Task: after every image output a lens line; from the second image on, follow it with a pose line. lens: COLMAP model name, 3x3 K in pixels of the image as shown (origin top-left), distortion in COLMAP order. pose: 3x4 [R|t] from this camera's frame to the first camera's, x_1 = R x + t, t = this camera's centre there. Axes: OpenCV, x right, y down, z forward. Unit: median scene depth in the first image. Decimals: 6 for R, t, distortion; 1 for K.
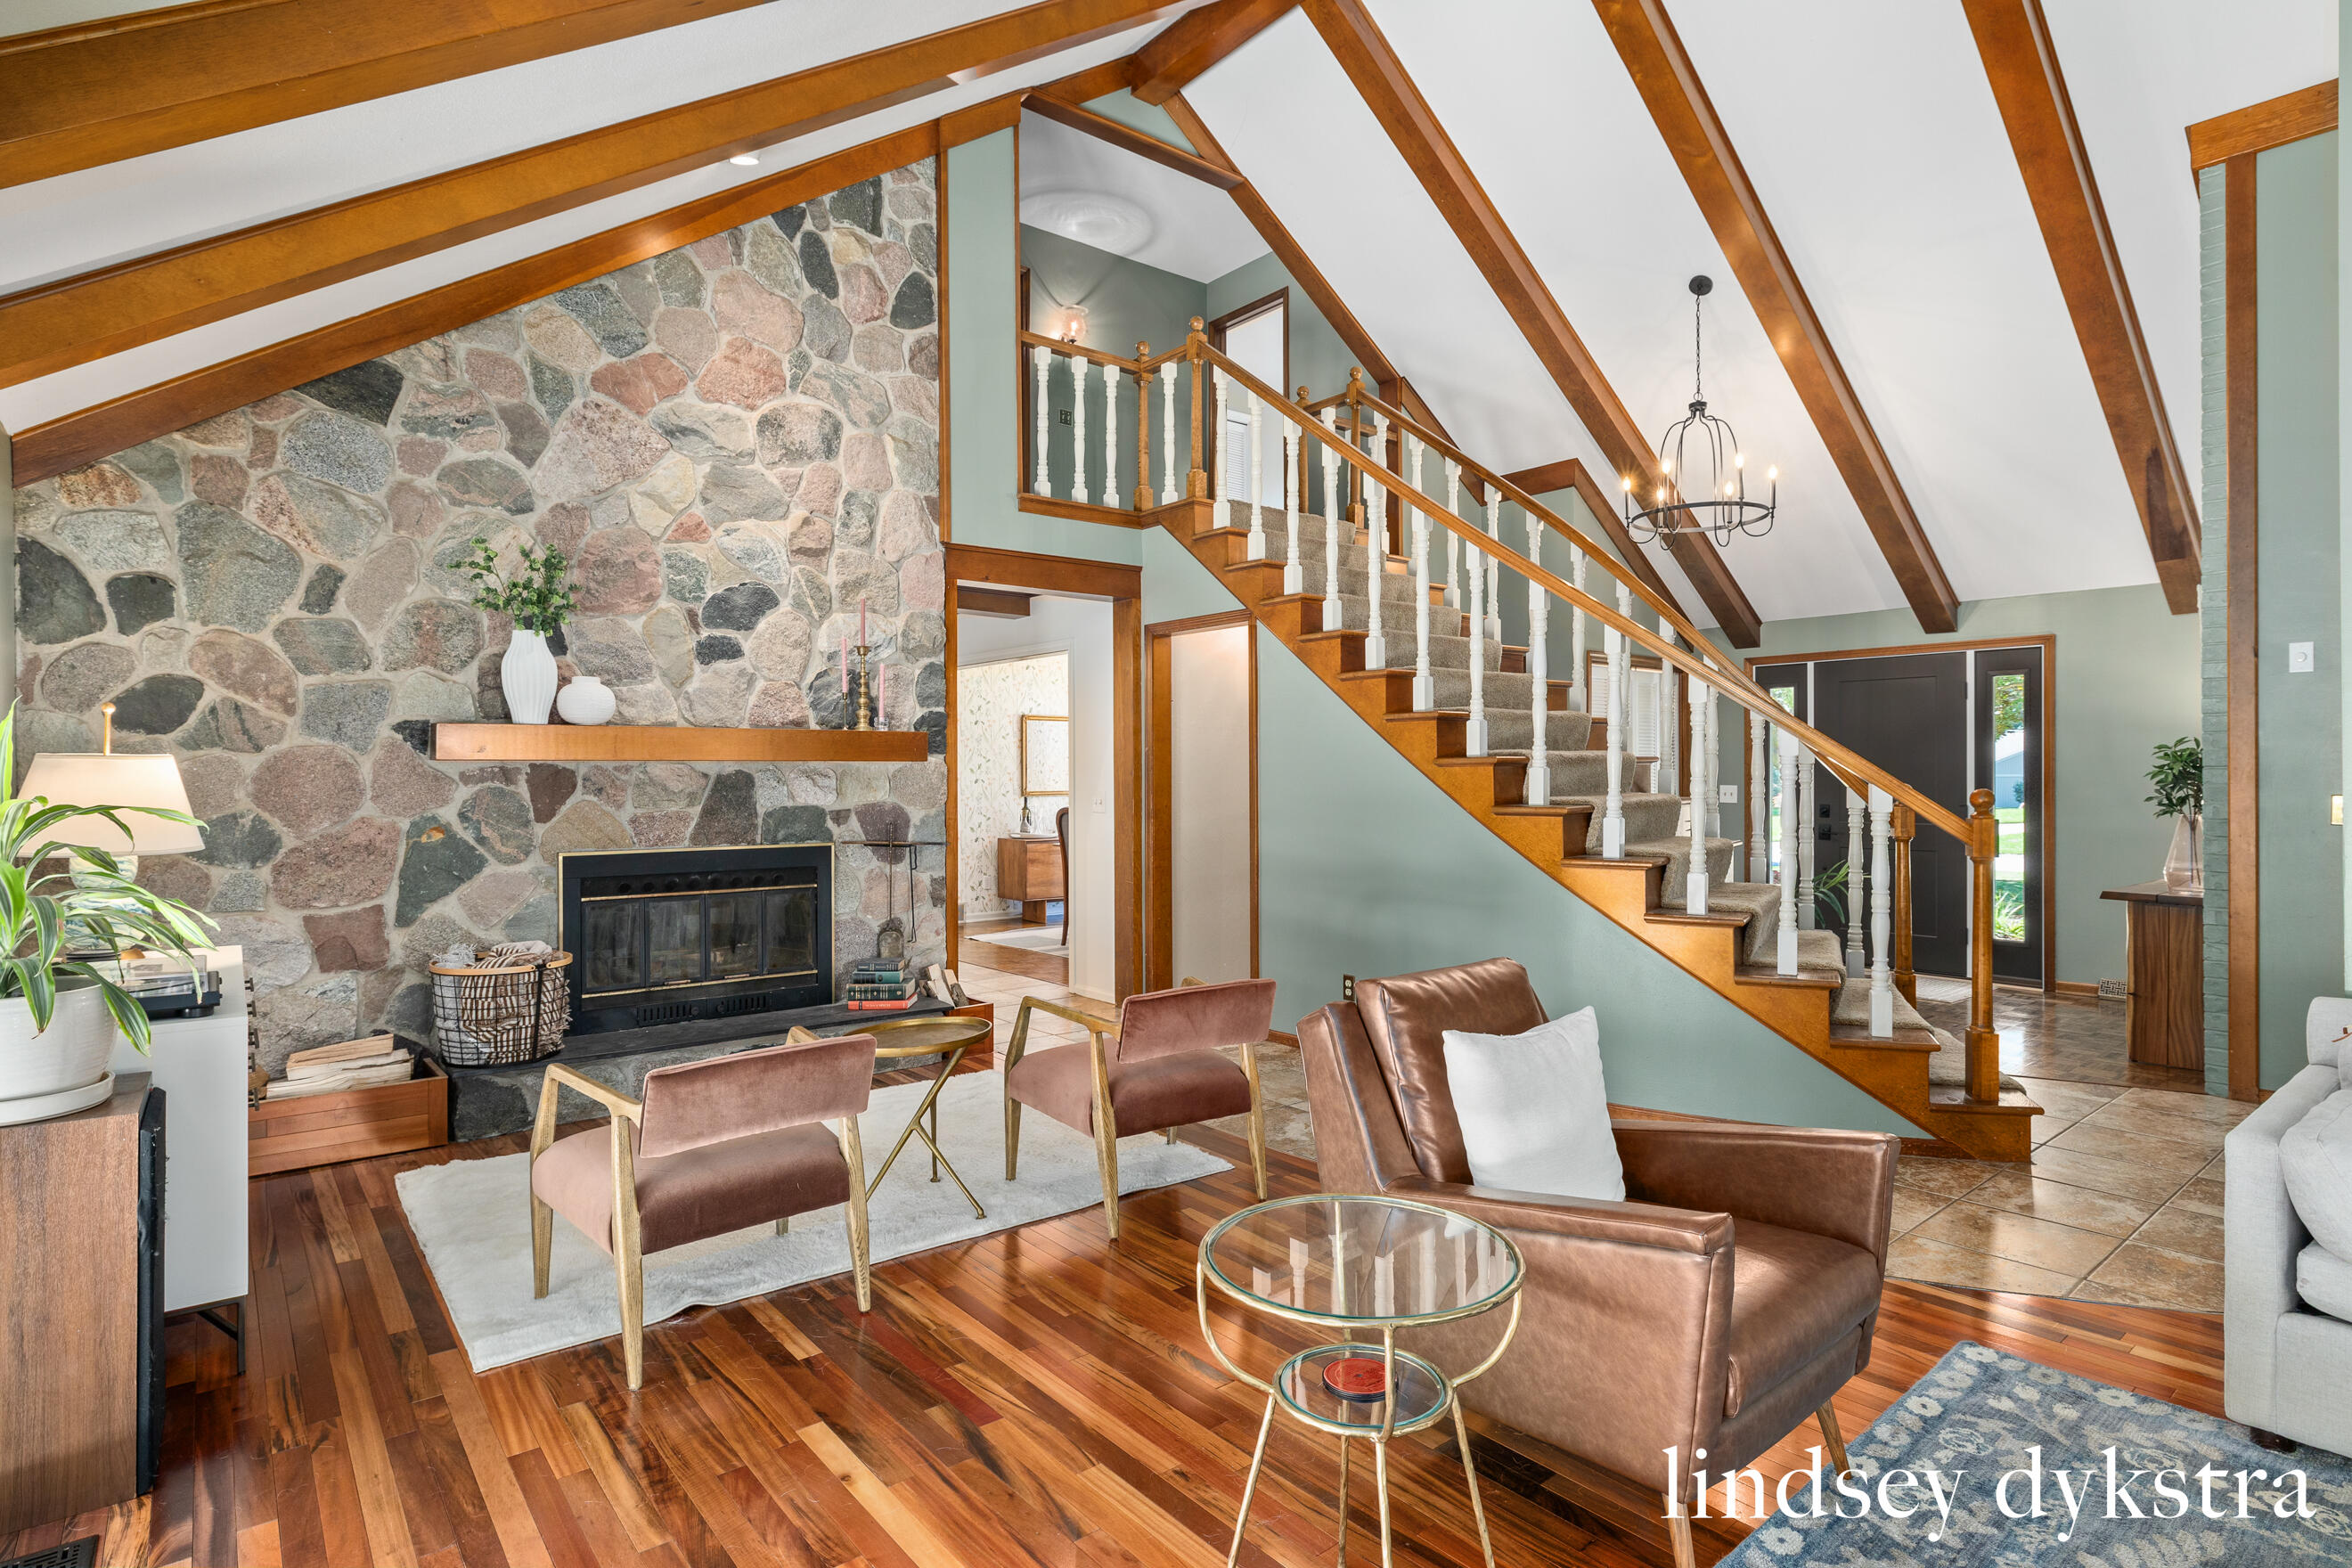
lens RADIAL K [[1197.9, 0, 1180.3], [0, 1197.9, 782.5], [0, 0, 1]] dist [-0.007538, 0.005002]
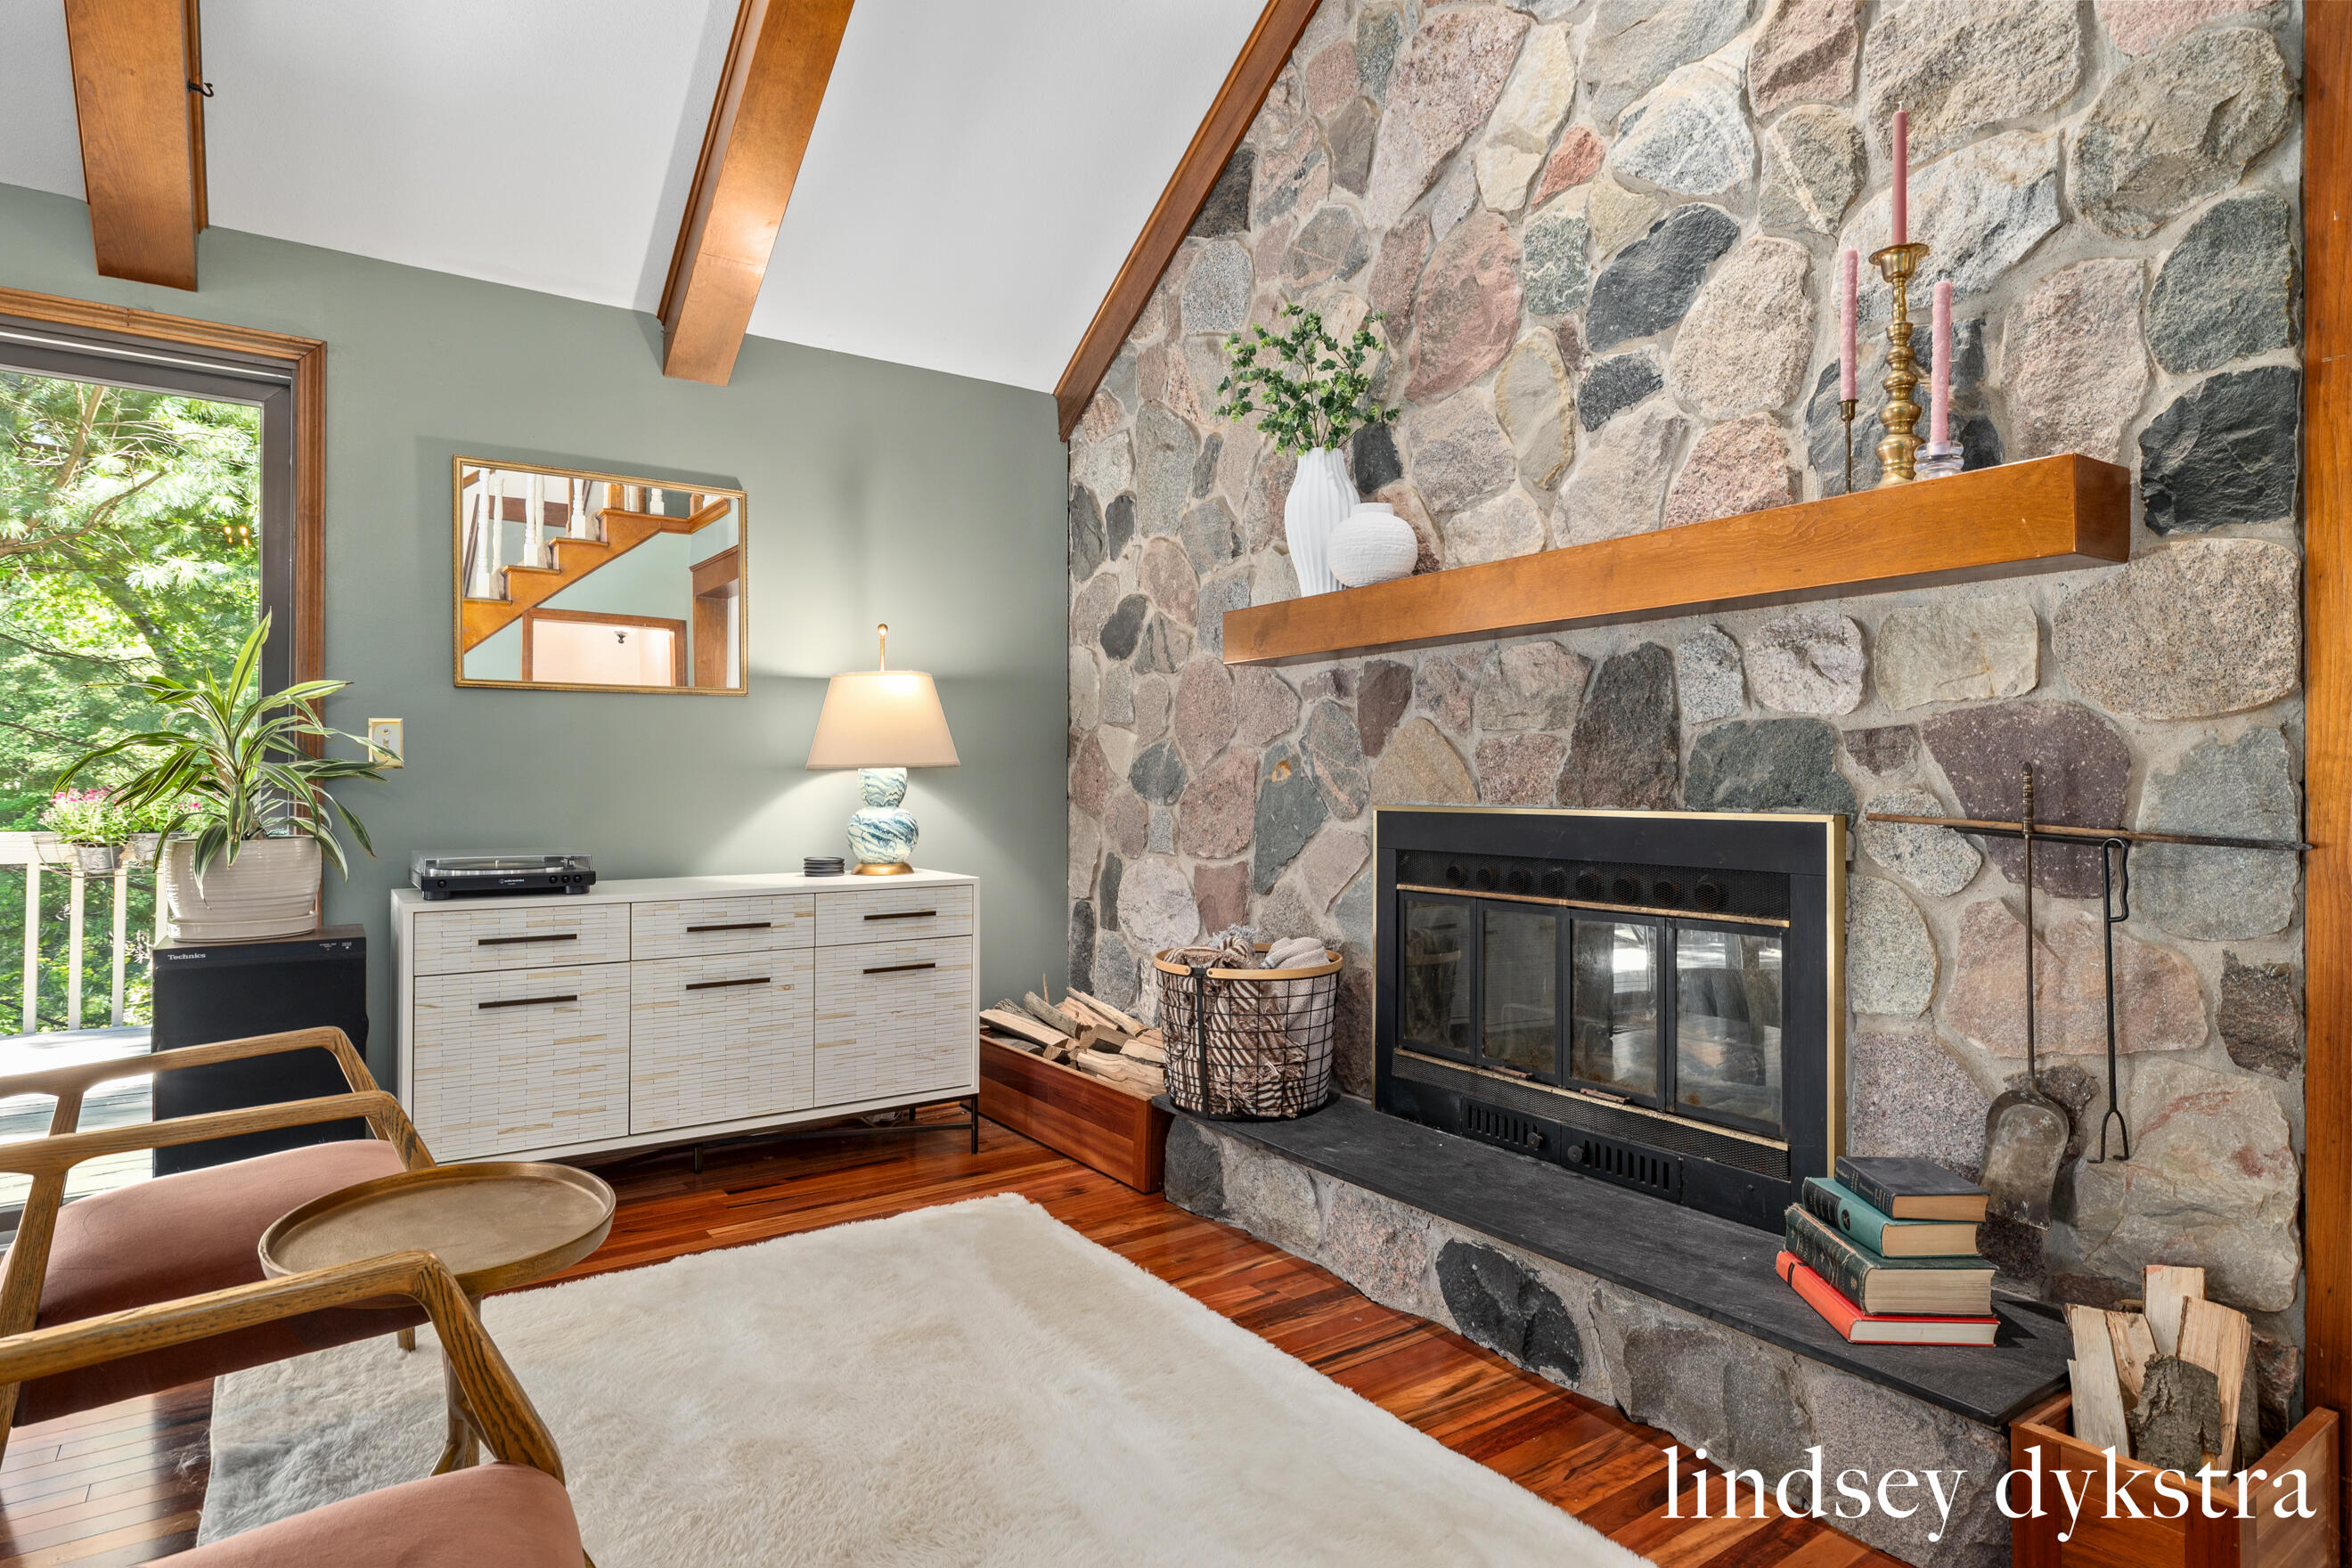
lens RADIAL K [[1271.4, 0, 1182.1], [0, 1271.4, 780.6], [0, 0, 1]] dist [-0.001522, 0.000706]
pose [[-0.069823, 0.002457, -0.997556, 0.127040], [-0.005984, 0.999978, 0.002881, 0.042829], [0.997541, 0.006171, -0.069806, 0.897375]]
